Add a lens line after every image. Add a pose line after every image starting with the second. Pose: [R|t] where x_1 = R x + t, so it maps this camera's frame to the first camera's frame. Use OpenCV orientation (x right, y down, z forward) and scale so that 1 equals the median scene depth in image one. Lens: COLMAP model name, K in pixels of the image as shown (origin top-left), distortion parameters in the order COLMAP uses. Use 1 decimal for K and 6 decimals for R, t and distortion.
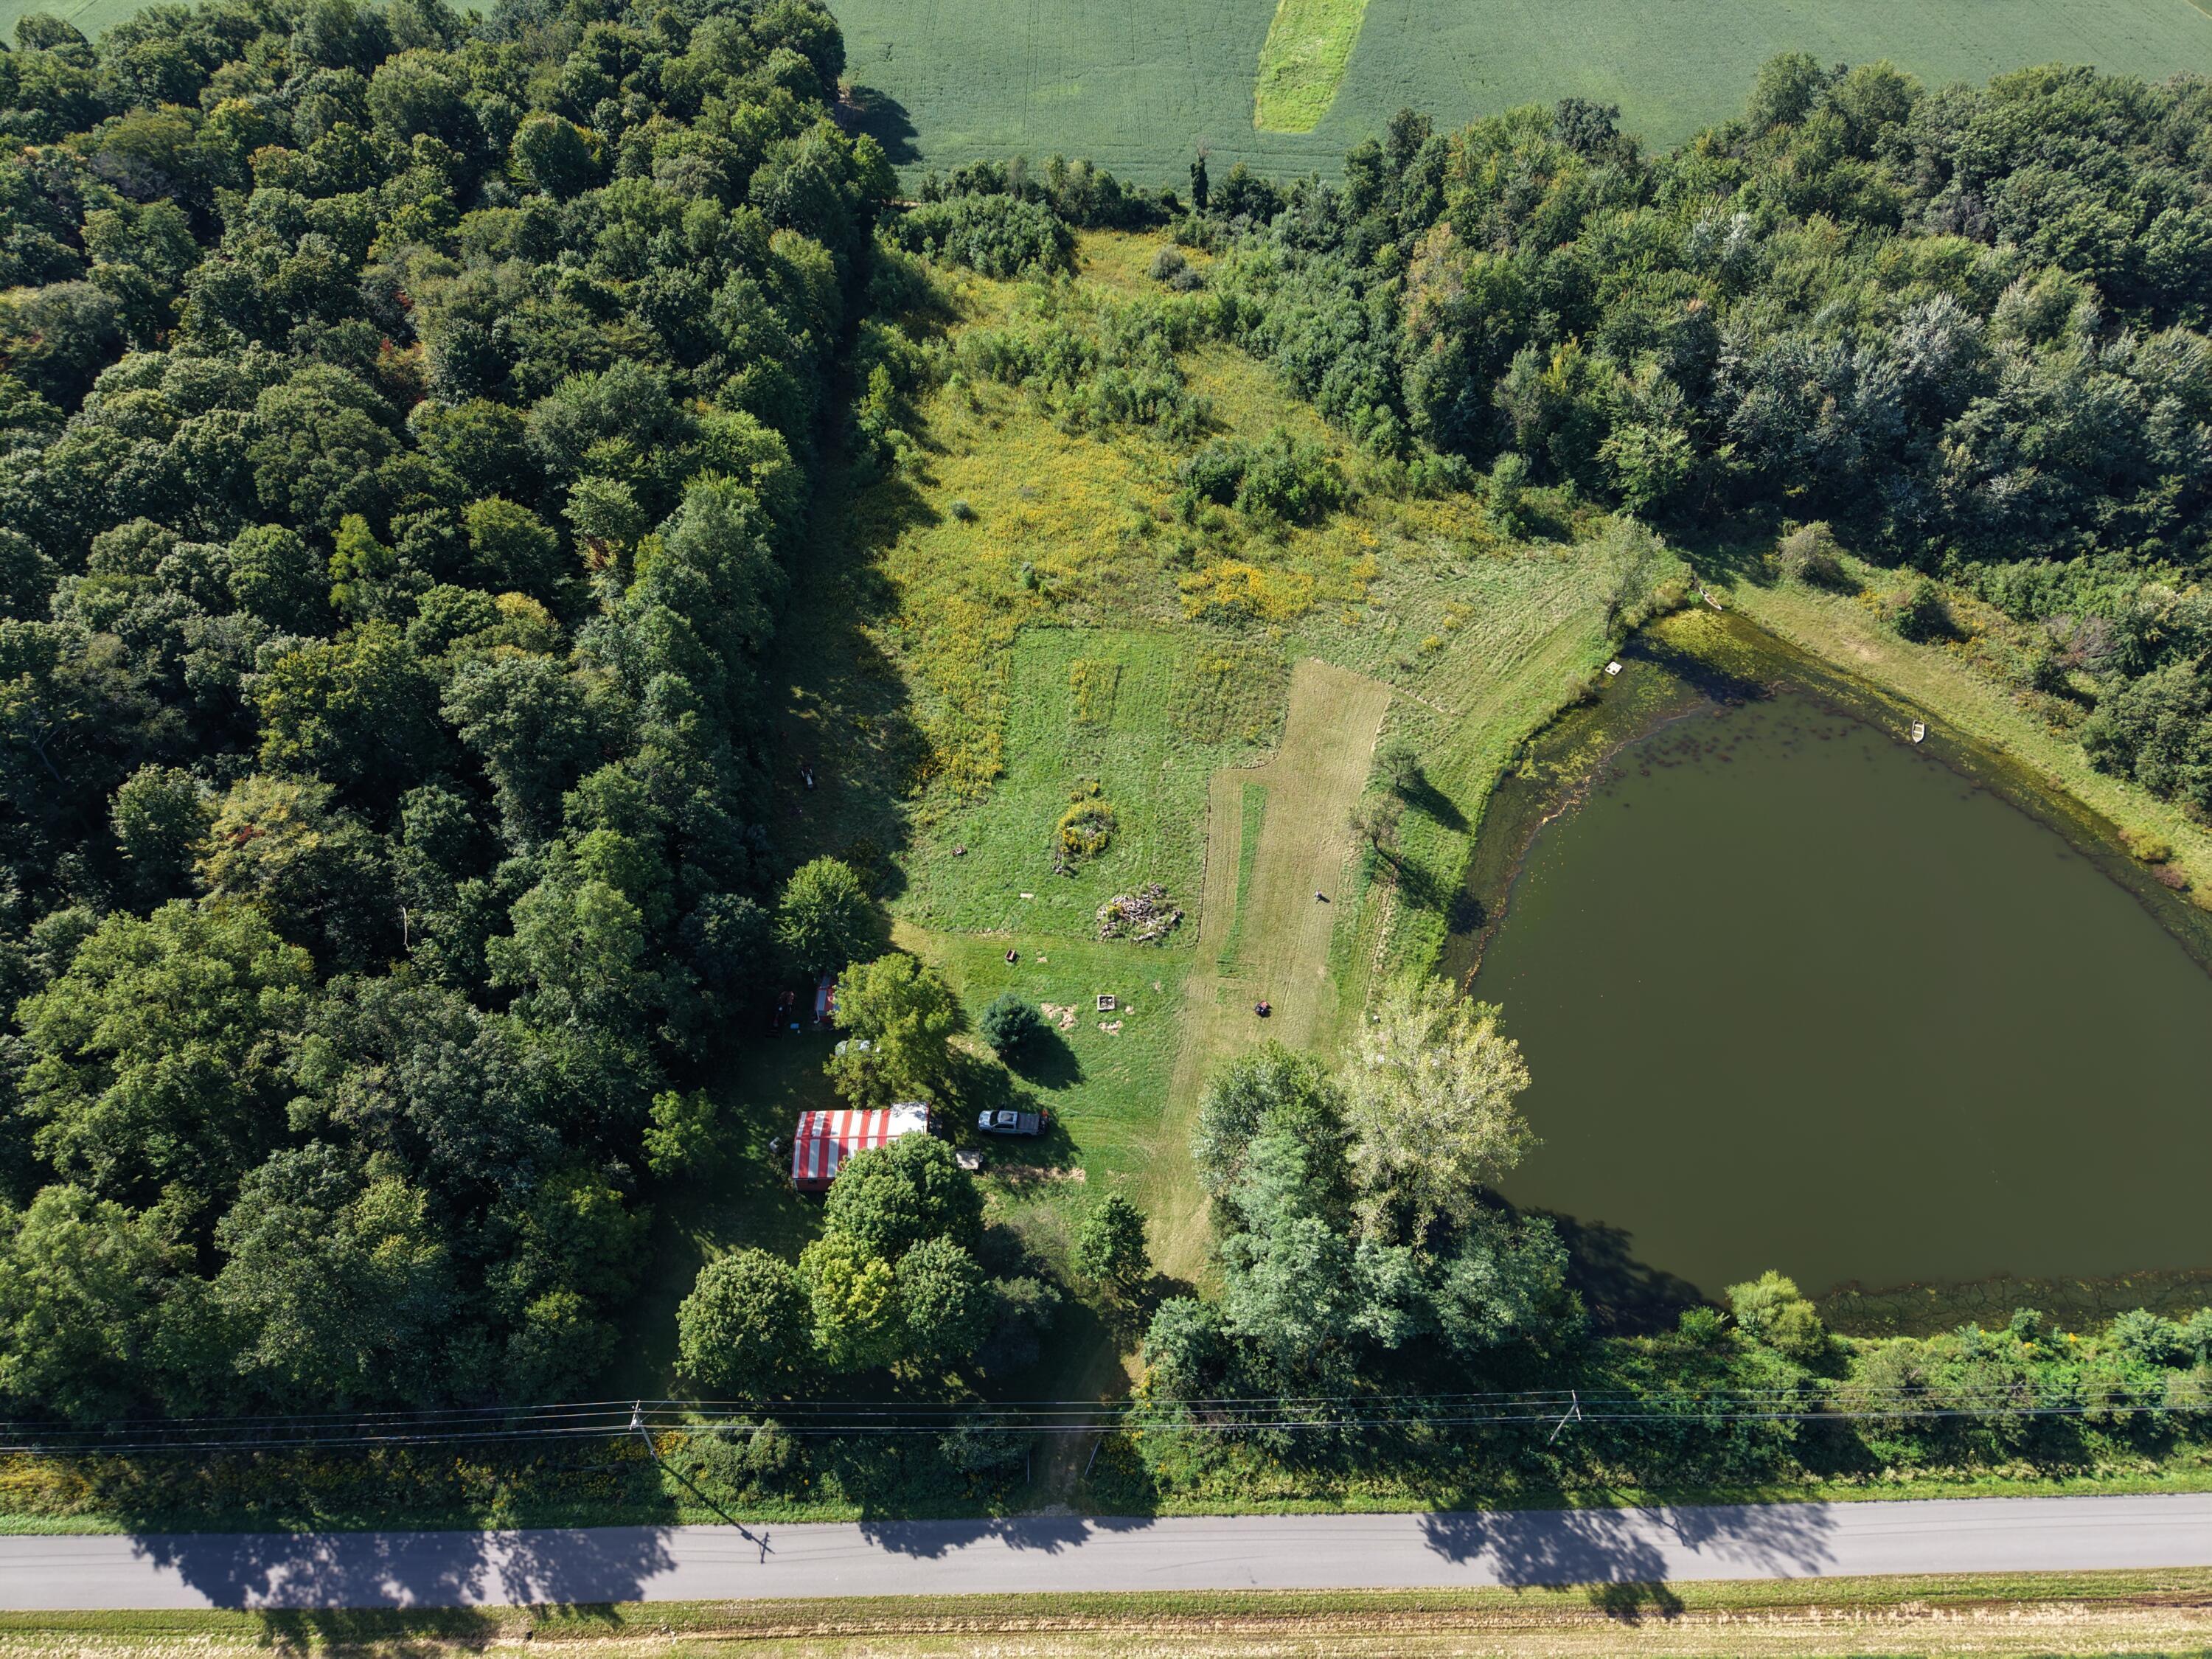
lens RADIAL K [[1480.7, 0, 1097.8], [0, 1480.7, 845.9], [0, 0, 1]] dist [0.015797, -0.010428]
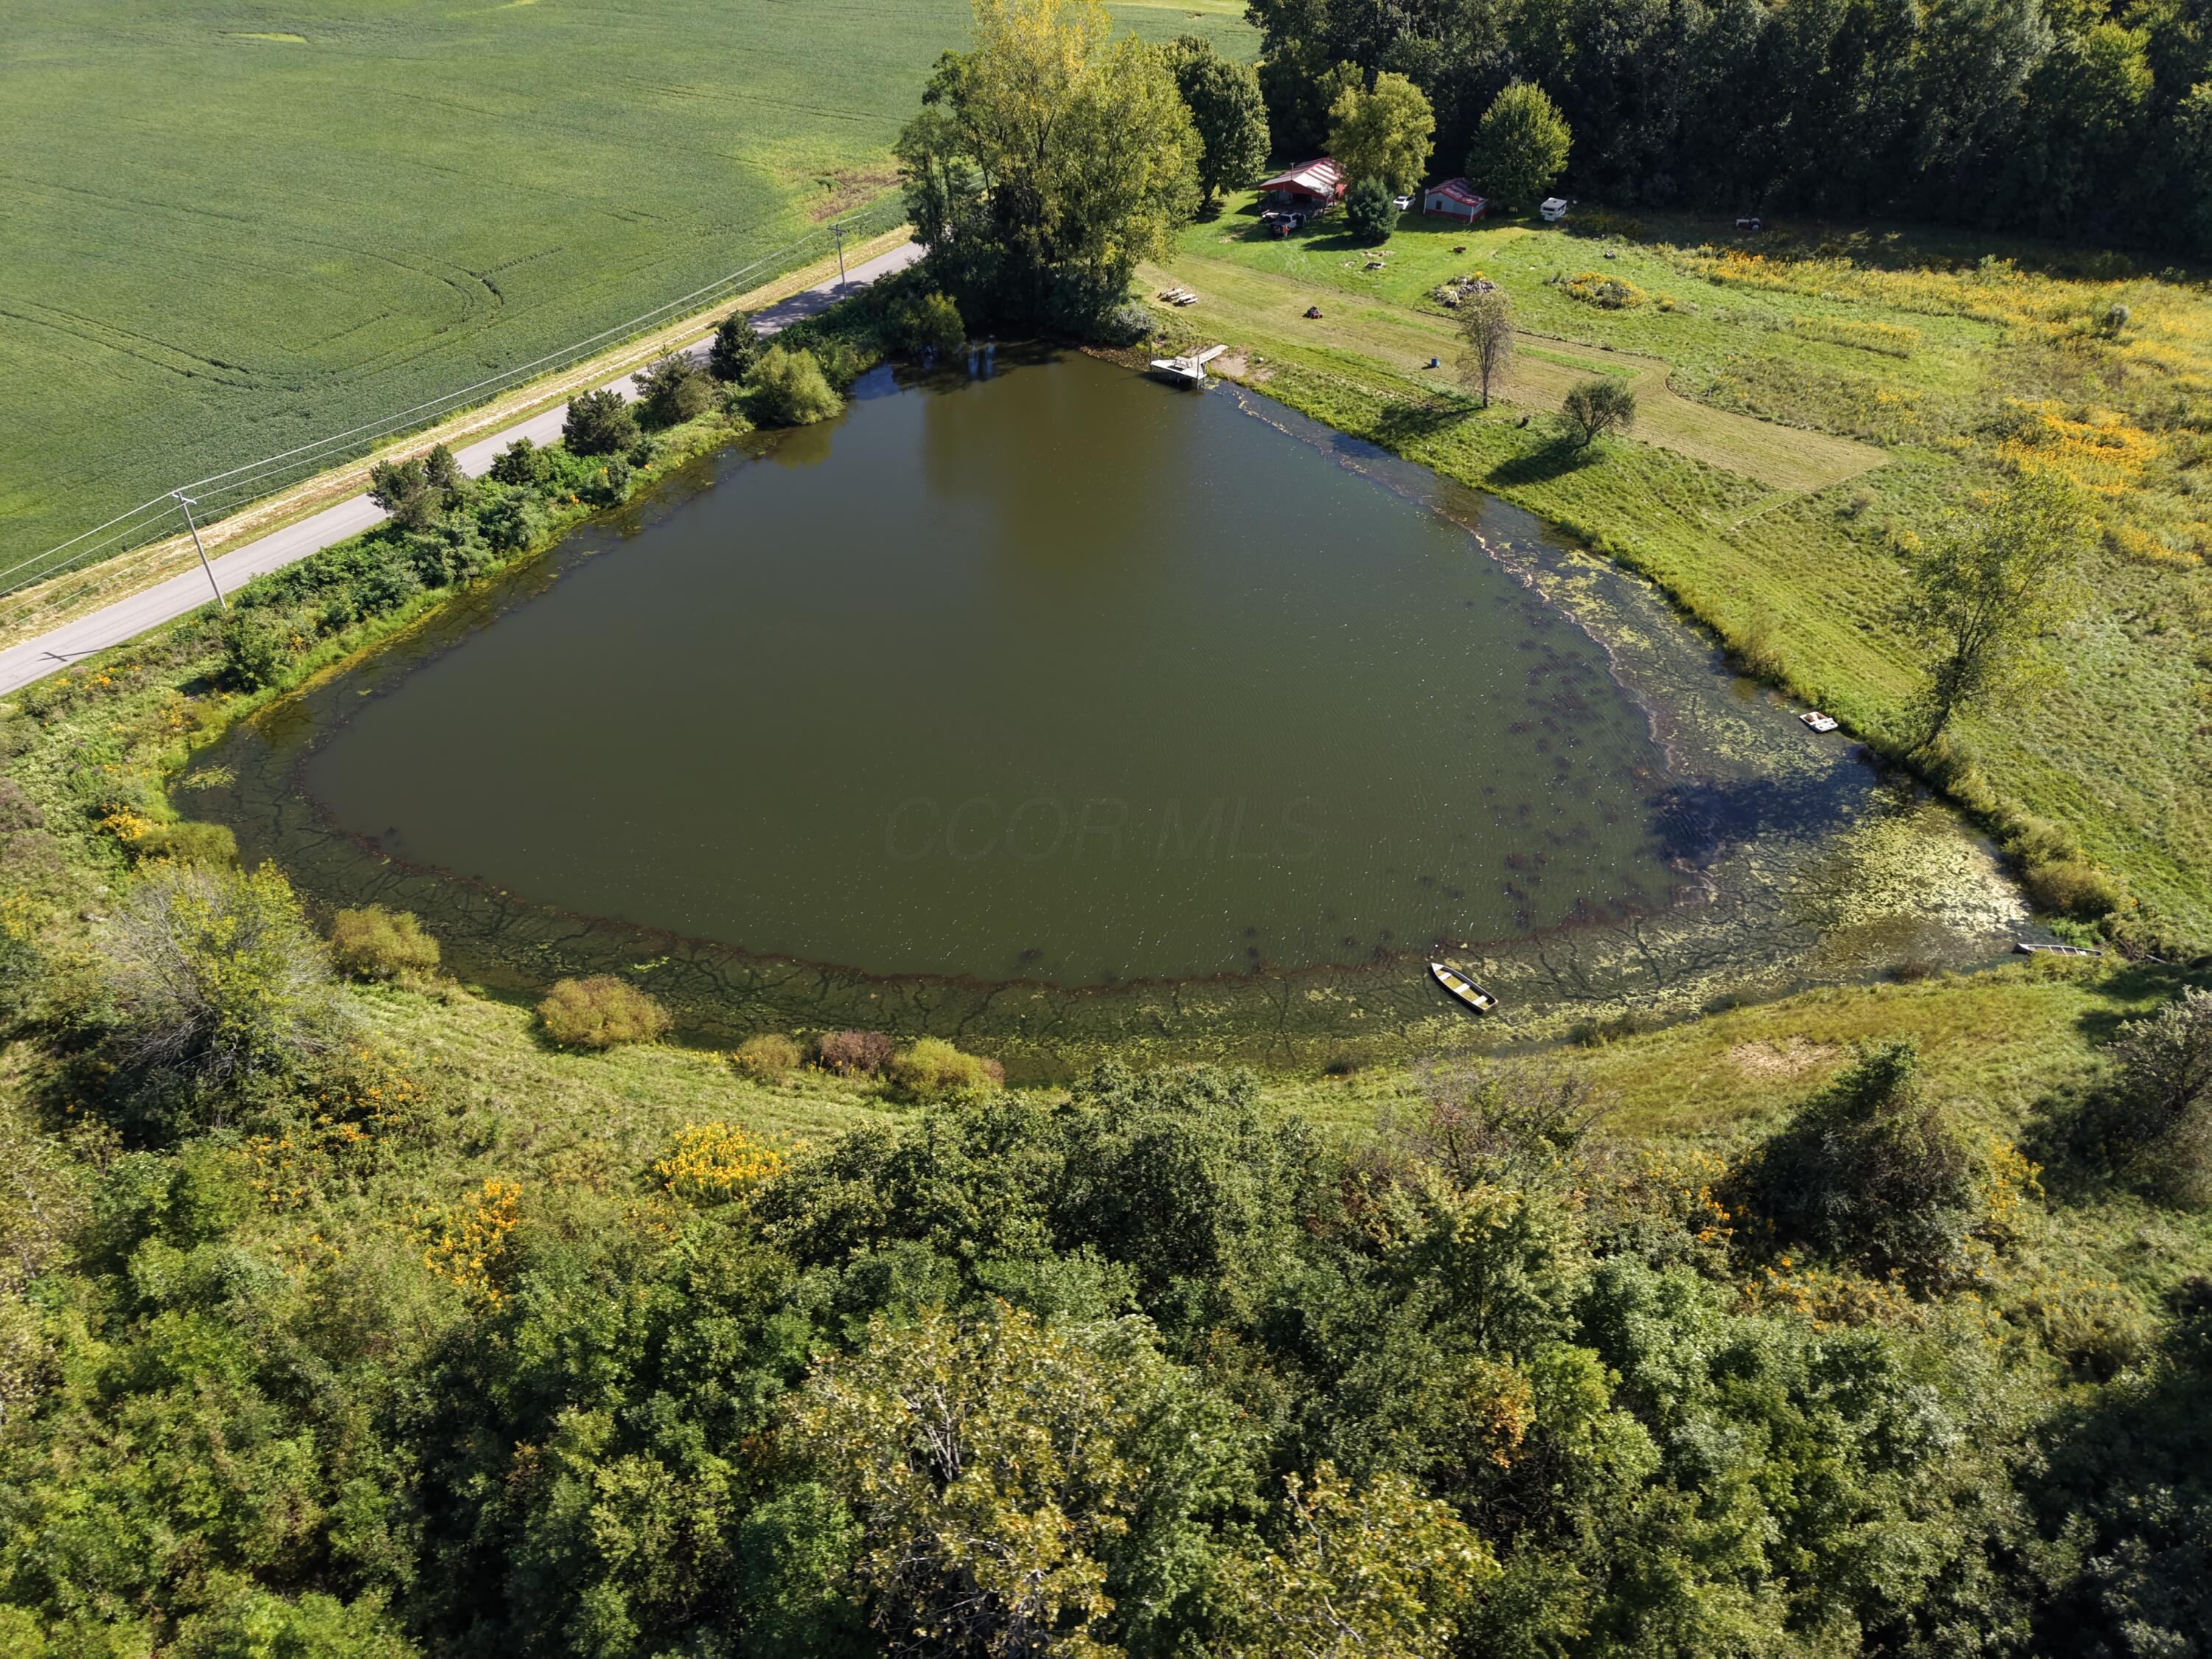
lens RADIAL K [[1480.7, 0, 1106.6], [0, 1480.7, 828.2], [0, 0, 1]] dist [0.015797, -0.010428]
pose [[-0.490222, 0.535232, -0.687902, 0.920162], [-0.630156, 0.327610, 0.703971, -0.342334], [0.602152, 0.778587, 0.176678, 0.890113]]
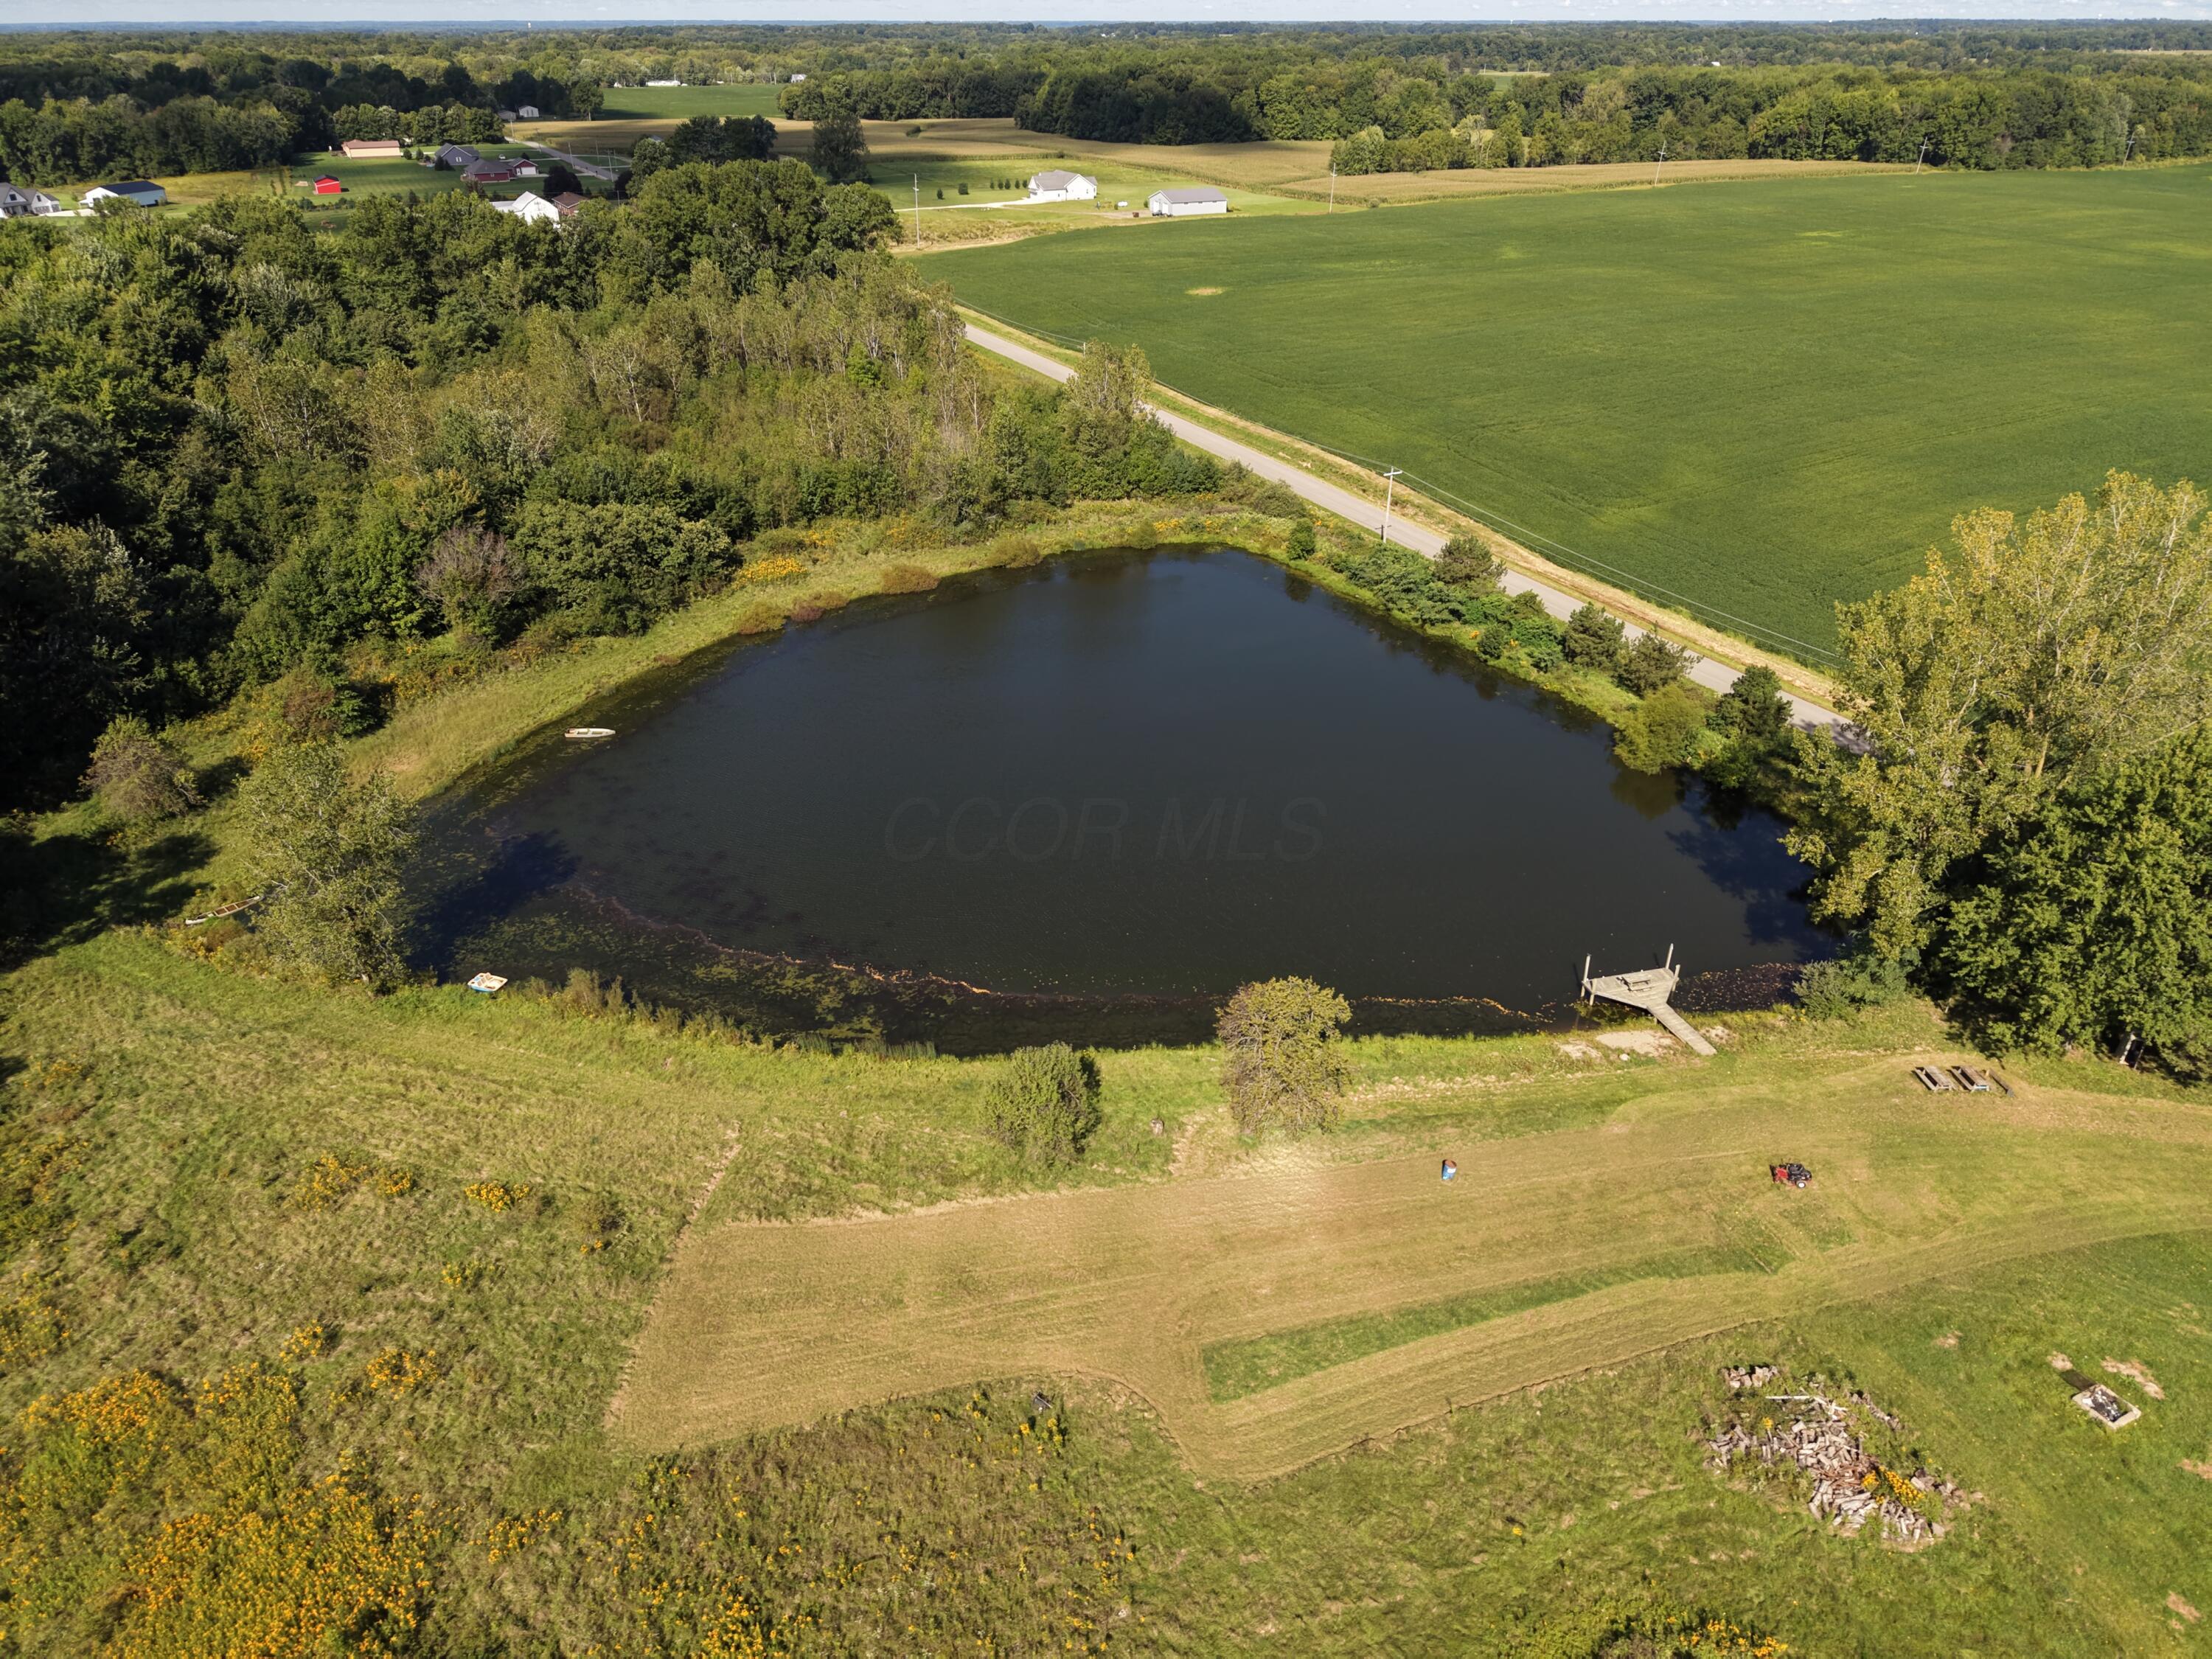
lens RADIAL K [[1480.7, 0, 1111.1], [0, 1480.7, 822.2], [0, 0, 1]] dist [0.015797, -0.010428]
pose [[-0.451284, -0.428746, 0.782636, -0.104990], [0.646423, 0.447559, 0.617923, -0.342855], [-0.615208, 0.784773, 0.075175, 0.887845]]
